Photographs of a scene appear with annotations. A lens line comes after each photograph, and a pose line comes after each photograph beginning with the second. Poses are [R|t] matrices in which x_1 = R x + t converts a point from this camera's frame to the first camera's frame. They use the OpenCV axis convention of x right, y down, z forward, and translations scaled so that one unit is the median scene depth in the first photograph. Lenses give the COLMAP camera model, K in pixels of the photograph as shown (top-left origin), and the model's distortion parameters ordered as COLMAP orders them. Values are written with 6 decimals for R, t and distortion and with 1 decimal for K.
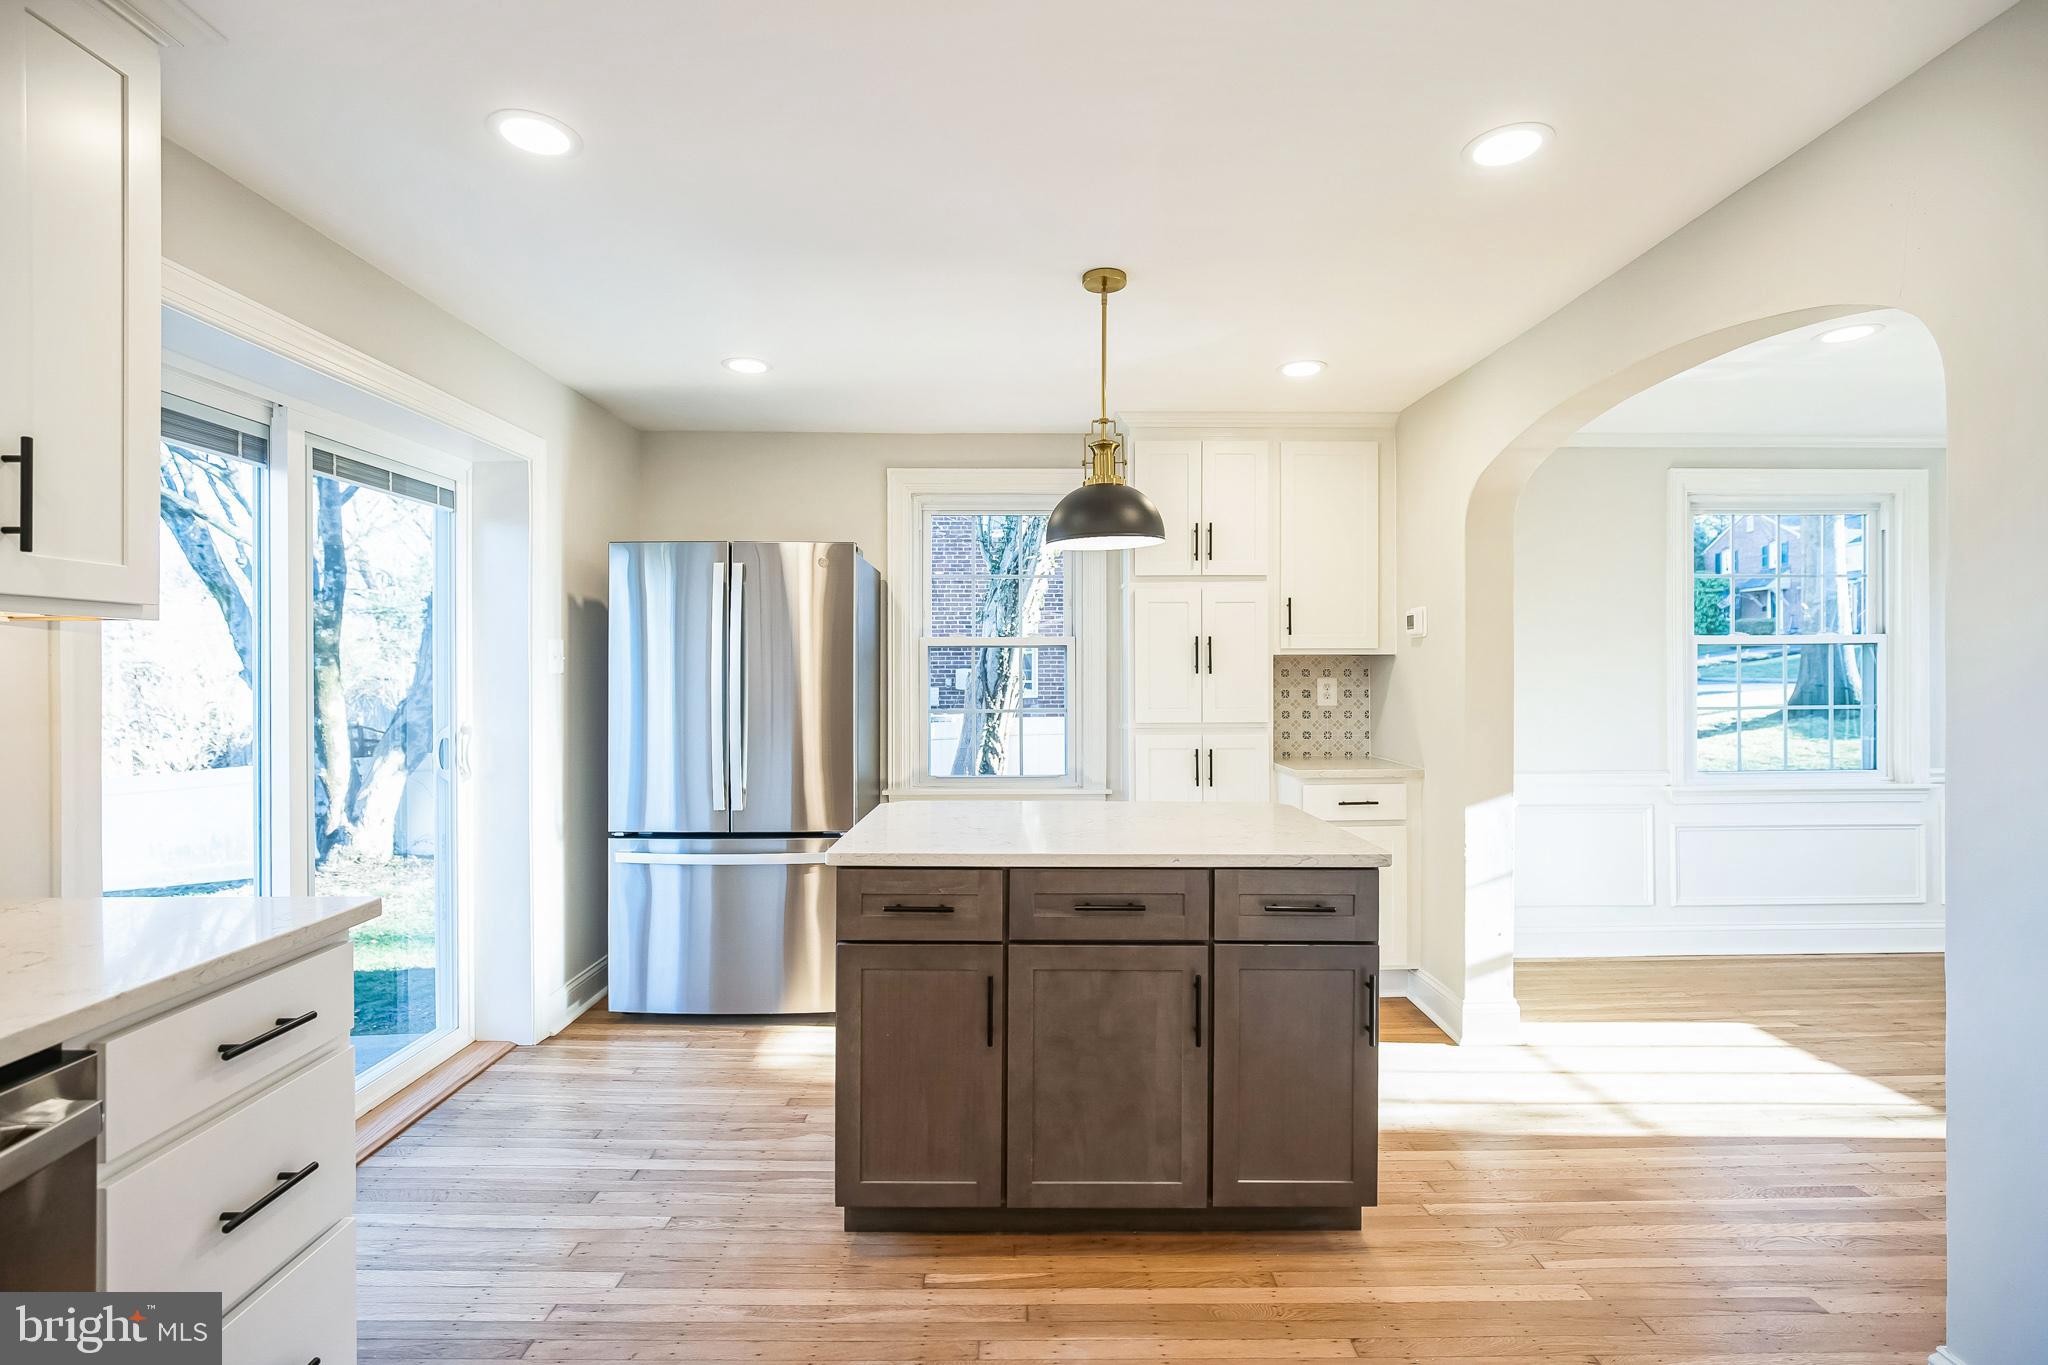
lens RADIAL K [[933.1, 0, 1029.9], [0, 933.1, 669.0], [0, 0, 1]] dist [-0.010163, 0.000634]
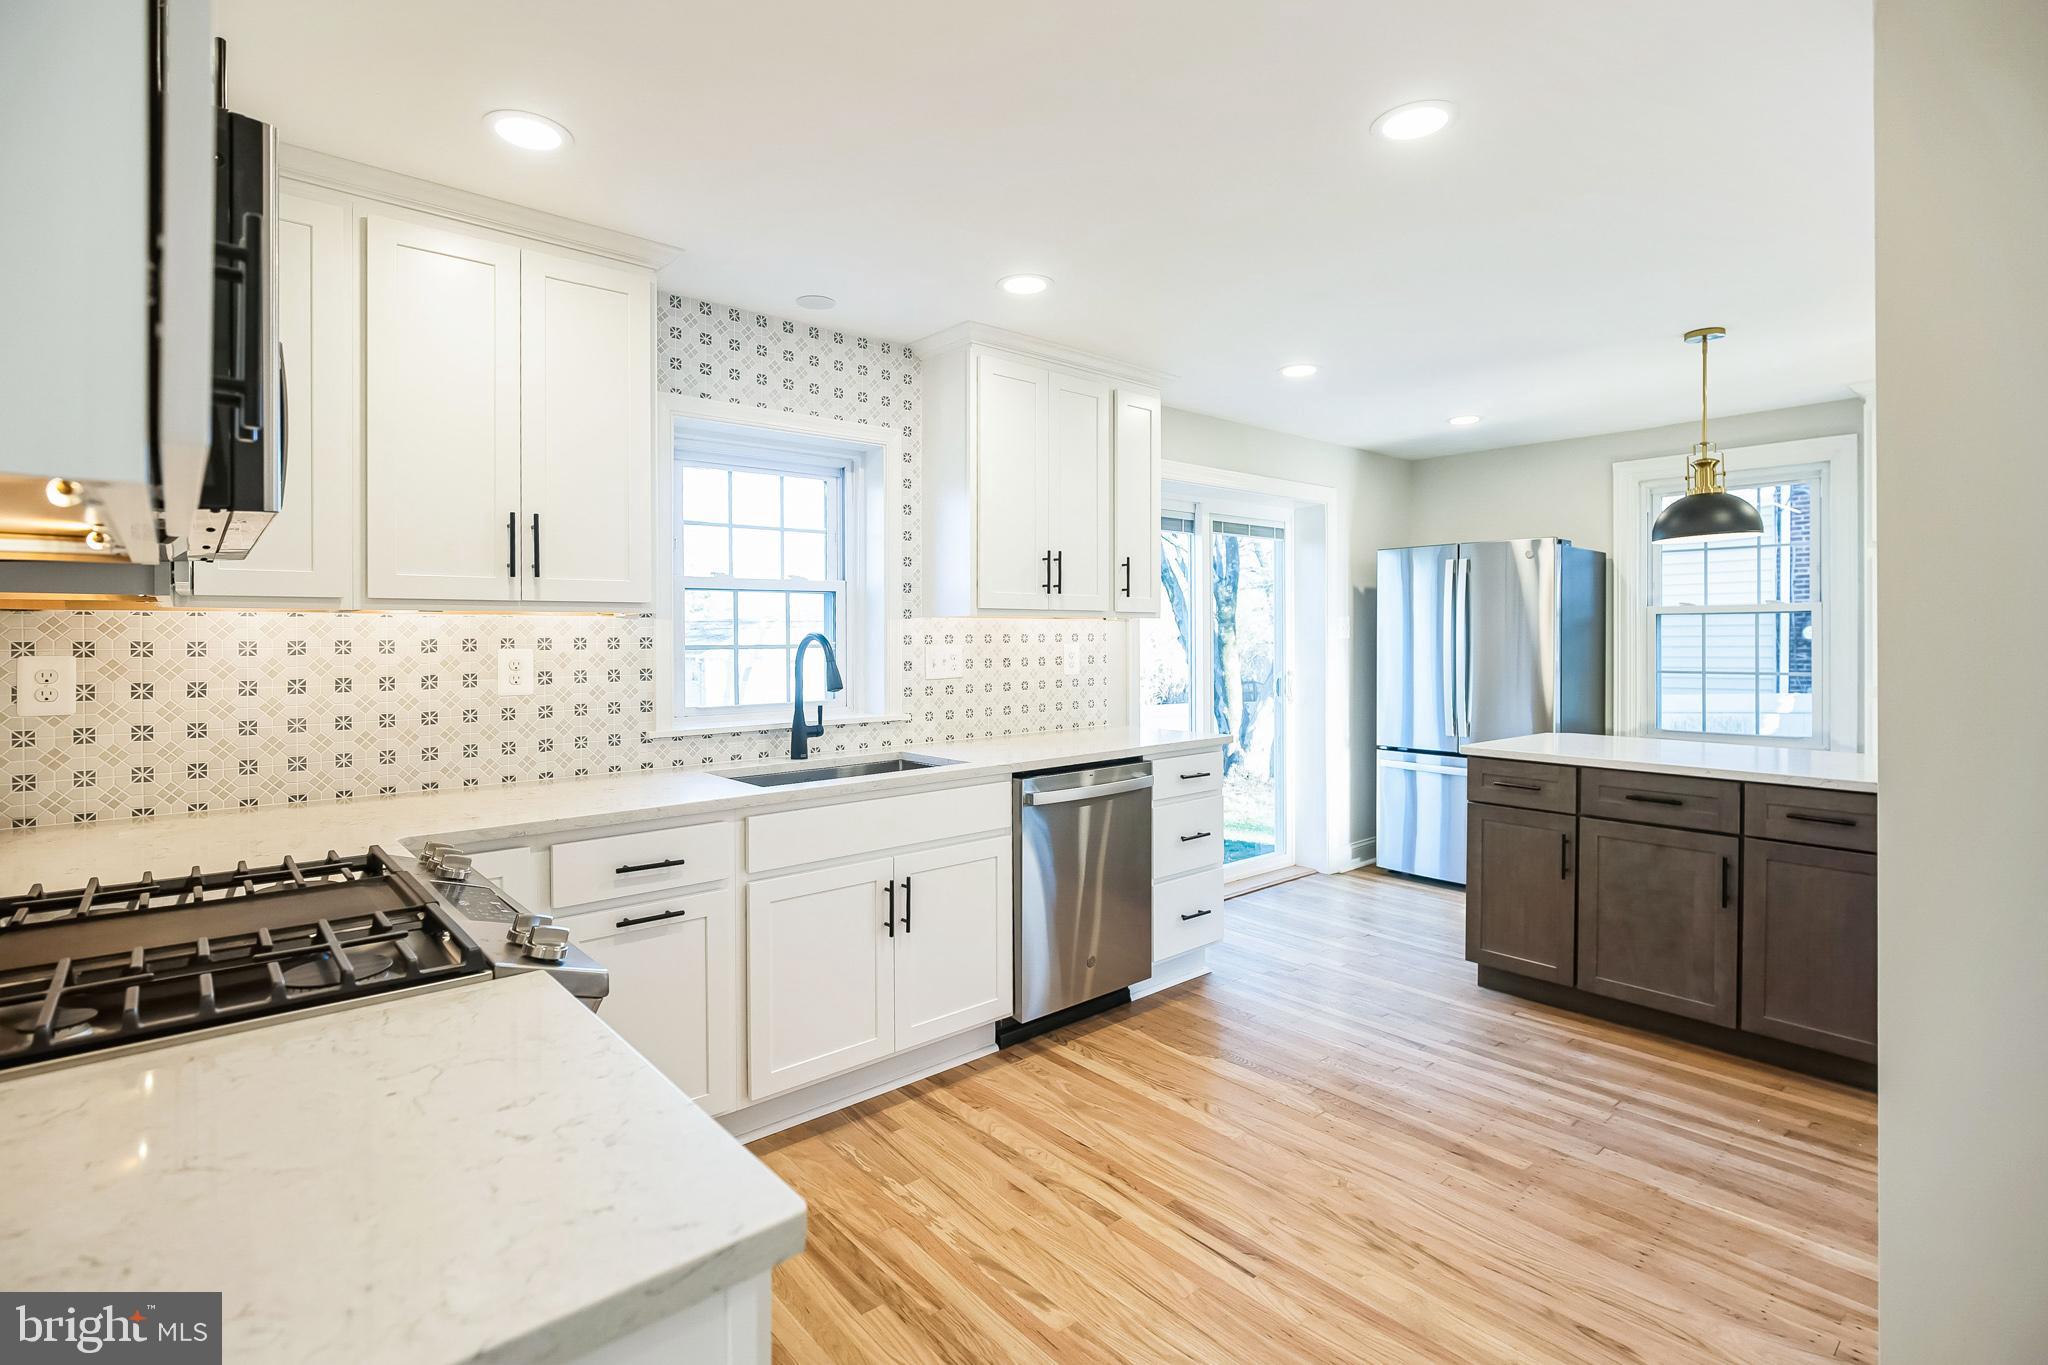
lens RADIAL K [[973.4, 0, 1012.7], [0, 973.4, 637.9], [0, 0, 1]] dist [-0.006975, 0.000299]
pose [[0.643694, 0.000155, -0.765283, 0.398393], [0.003390, 0.999990, 0.003054, -0.003301], [0.765276, -0.004560, 0.643686, -0.488716]]
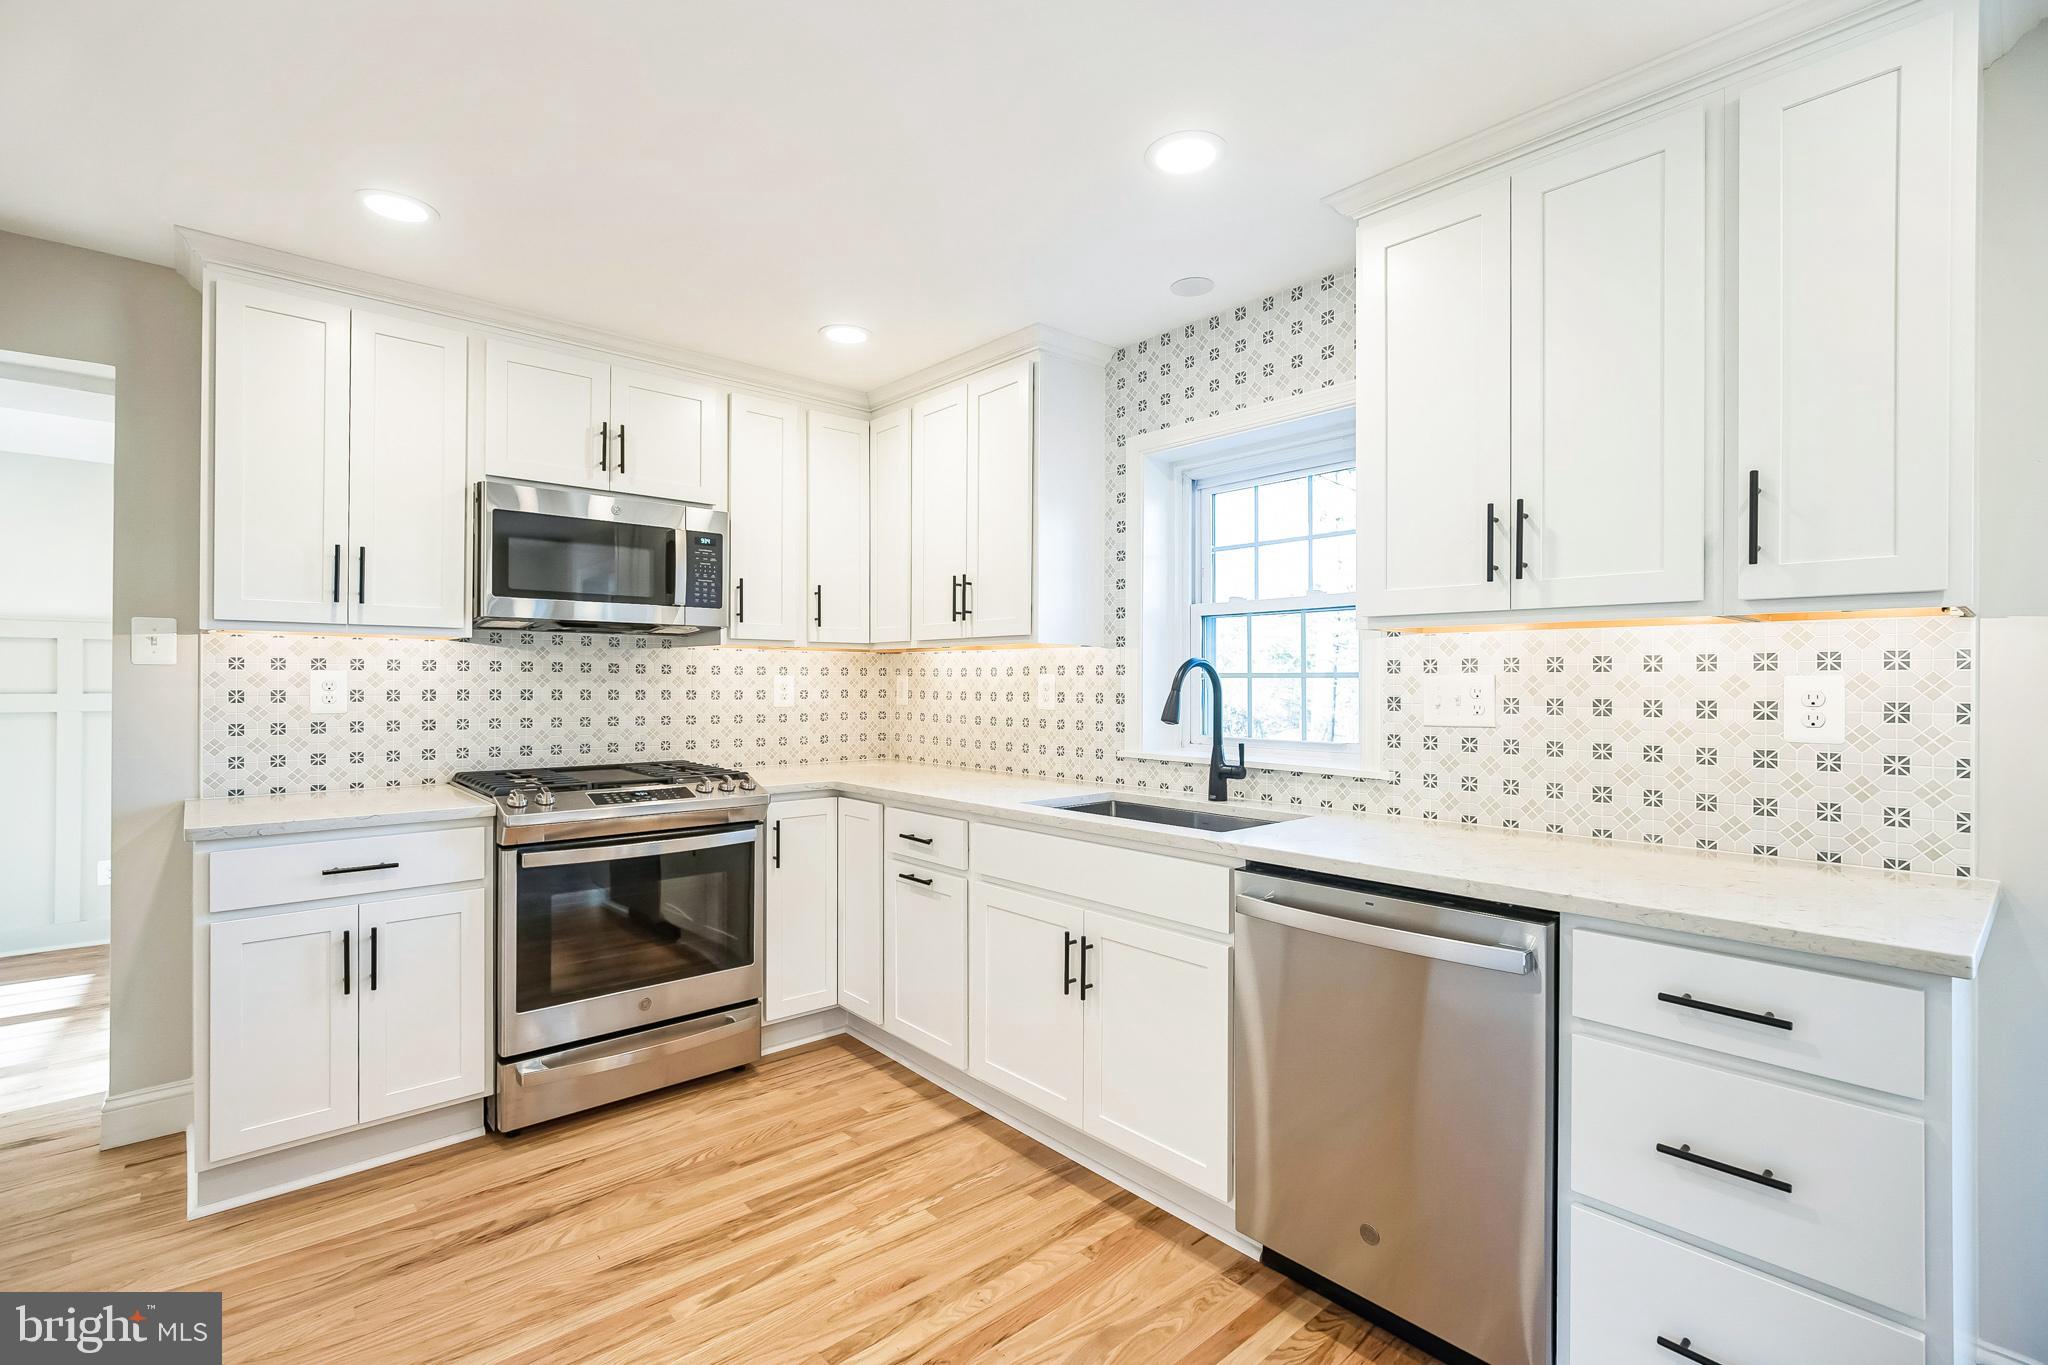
lens RADIAL K [[940.1, 0, 1020.7], [0, 940.1, 676.2], [0, 0, 1]] dist [-0.008485, 0.000420]
pose [[-0.759409, -0.003211, -0.650605, 0.186814], [-0.002652, 0.999995, -0.001840, 0.011863], [0.650608, 0.000328, -0.759414, 0.519435]]
